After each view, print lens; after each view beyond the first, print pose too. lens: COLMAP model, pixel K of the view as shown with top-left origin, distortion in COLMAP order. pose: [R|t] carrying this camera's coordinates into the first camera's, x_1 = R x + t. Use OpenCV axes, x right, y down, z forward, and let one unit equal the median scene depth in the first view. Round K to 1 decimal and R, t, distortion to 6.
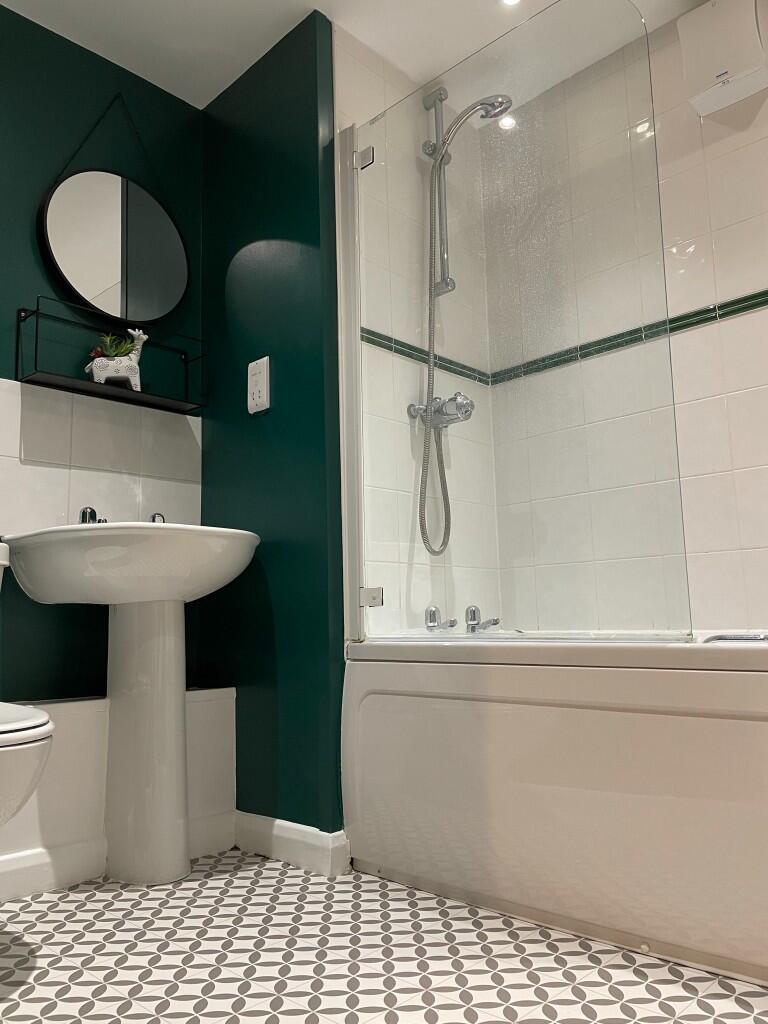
lens RADIAL K [[767.0, 0, 384.0], [0, 767.0, 512.0], [0, 0, 1]] dist [0.082630, -0.116591]
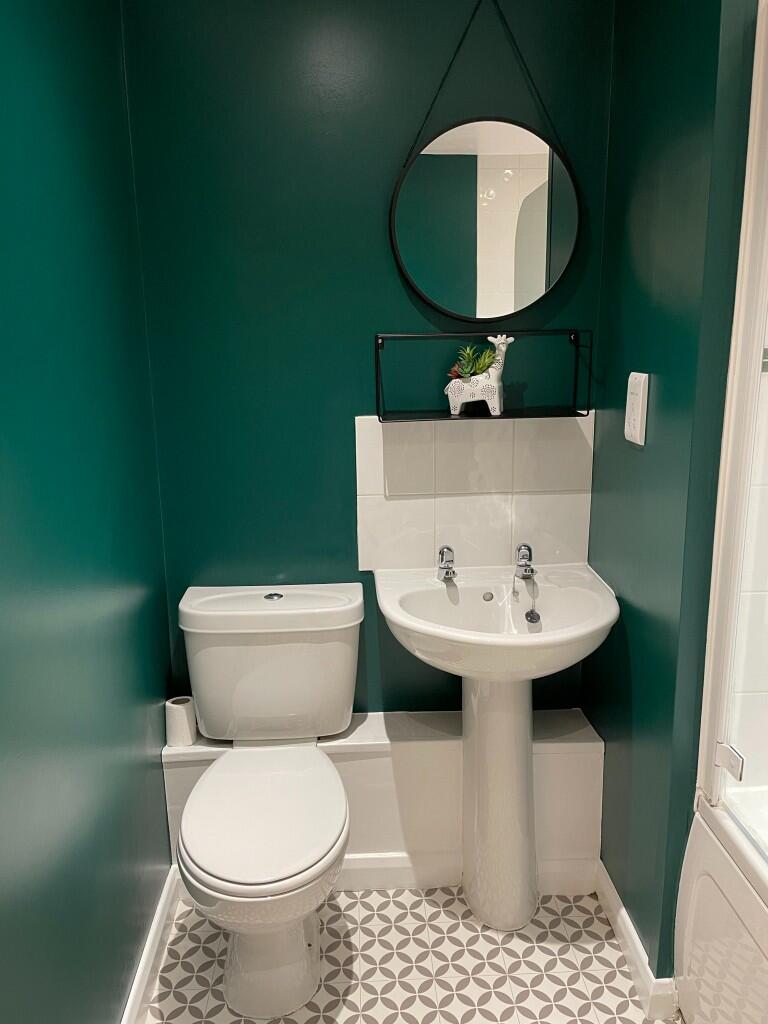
lens RADIAL K [[767.0, 0, 384.0], [0, 767.0, 512.0], [0, 0, 1]] dist [0.082630, -0.116591]
pose [[0.727771, 0.164000, -0.665923, 0.178324], [0.093060, 0.938392, 0.332806, -0.349306], [0.679477, -0.304177, 0.667673, 0.307016]]
